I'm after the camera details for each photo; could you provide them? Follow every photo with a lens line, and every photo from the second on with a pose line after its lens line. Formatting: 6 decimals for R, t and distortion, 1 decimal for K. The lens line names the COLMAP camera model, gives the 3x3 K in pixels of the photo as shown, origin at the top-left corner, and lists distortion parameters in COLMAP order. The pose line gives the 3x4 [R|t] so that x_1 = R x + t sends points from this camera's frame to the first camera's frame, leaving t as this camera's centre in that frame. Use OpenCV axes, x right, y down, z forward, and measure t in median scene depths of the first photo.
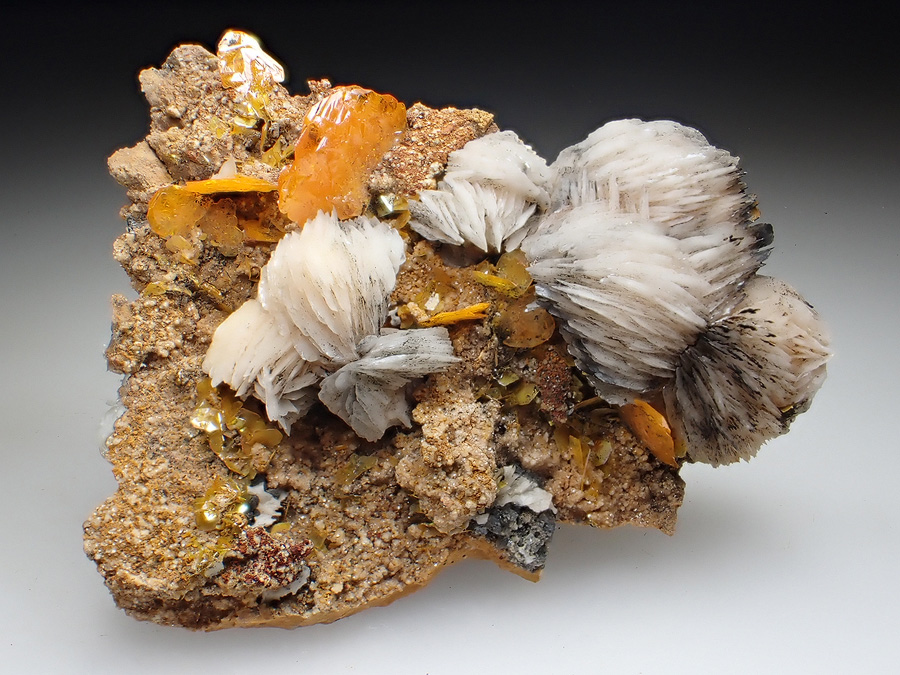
lens RADIAL K [[1408.3, 0, 448.5], [0, 1408.3, 335.3], [0, 0, 1]] dist [0.001554, 0.000000]
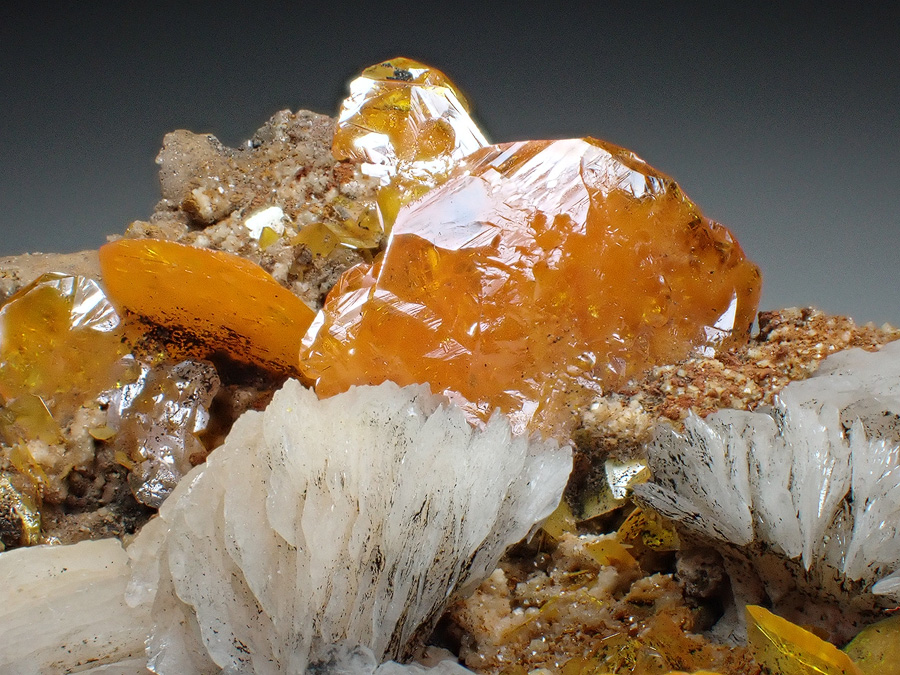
lens RADIAL K [[3065.4, 0, 450.2], [0, 3065.4, 337.5], [0, 0, 1]] dist [0.105373, 0.000000]
pose [[0.907317, 0.214477, -0.361630, 0.190294], [-0.366948, 0.823810, -0.432073, 0.223582], [0.205245, 0.524726, 0.826158, 0.375072]]
